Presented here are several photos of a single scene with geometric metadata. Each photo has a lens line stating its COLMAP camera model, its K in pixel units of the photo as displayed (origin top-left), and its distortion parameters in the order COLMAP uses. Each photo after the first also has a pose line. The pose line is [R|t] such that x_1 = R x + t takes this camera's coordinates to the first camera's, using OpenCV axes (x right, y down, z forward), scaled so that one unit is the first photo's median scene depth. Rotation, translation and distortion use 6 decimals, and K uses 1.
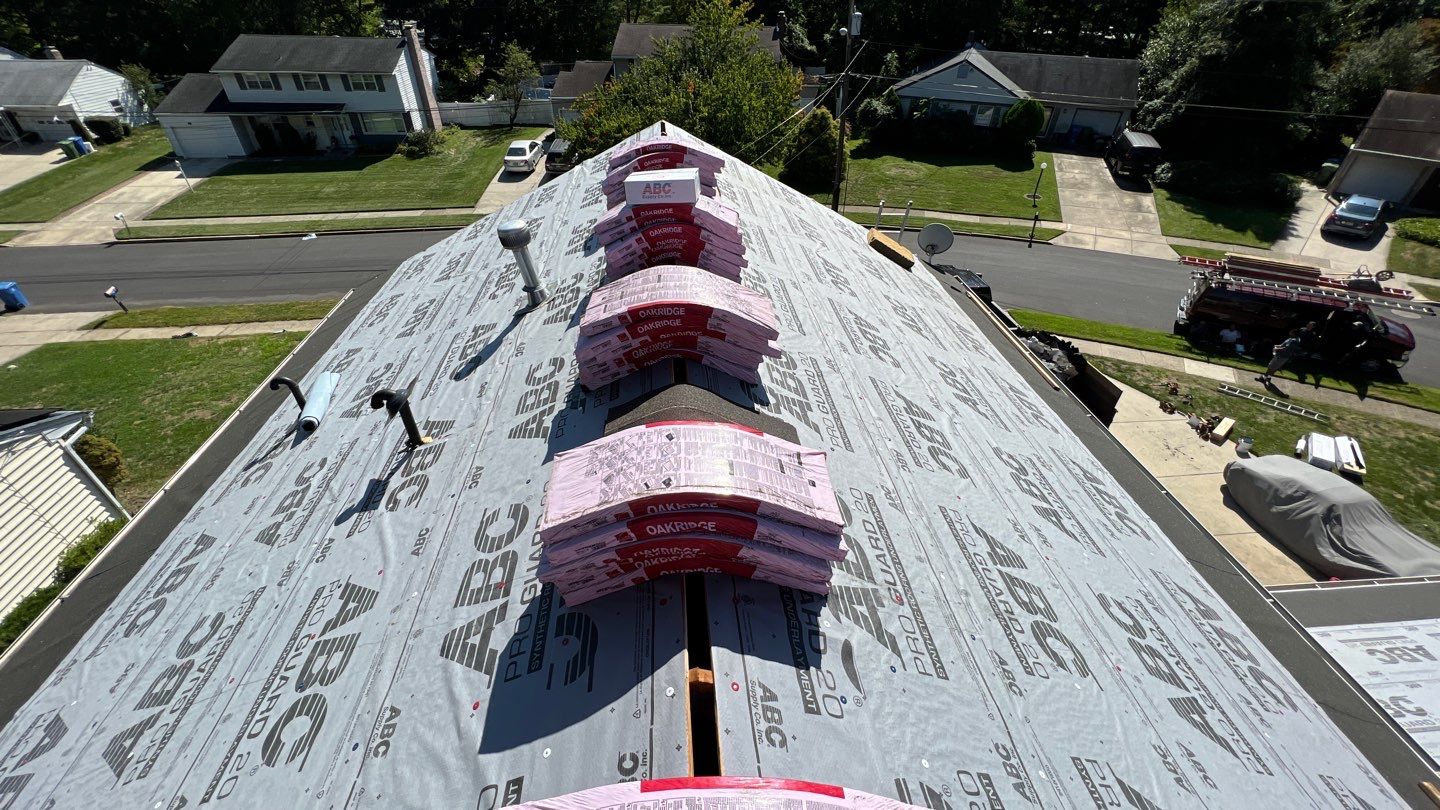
lens RADIAL K [[580.6, 0, 716.0], [0, 580.6, 402.0], [0, 0, 1]] dist [-0.002189, 0.001148]
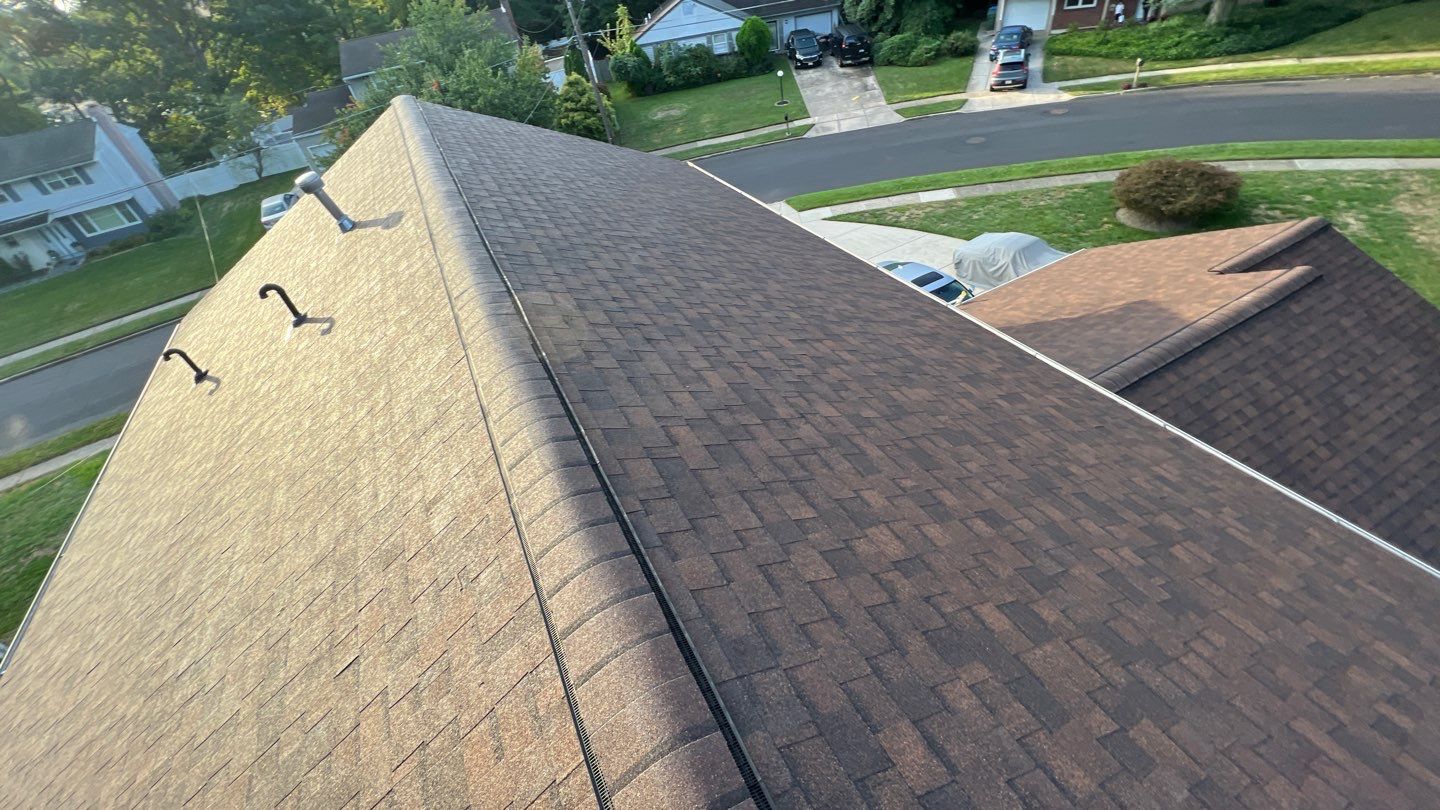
lens RADIAL K [[580.6, 0, 715.3], [0, 580.6, 401.7], [0, 0, 1]] dist [-0.002189, 0.001148]
pose [[0.913895, -0.360165, 0.187286, 0.014243], [0.352549, 0.932888, 0.073688, 0.069952], [-0.201257, -0.001315, 0.979538, -0.089694]]
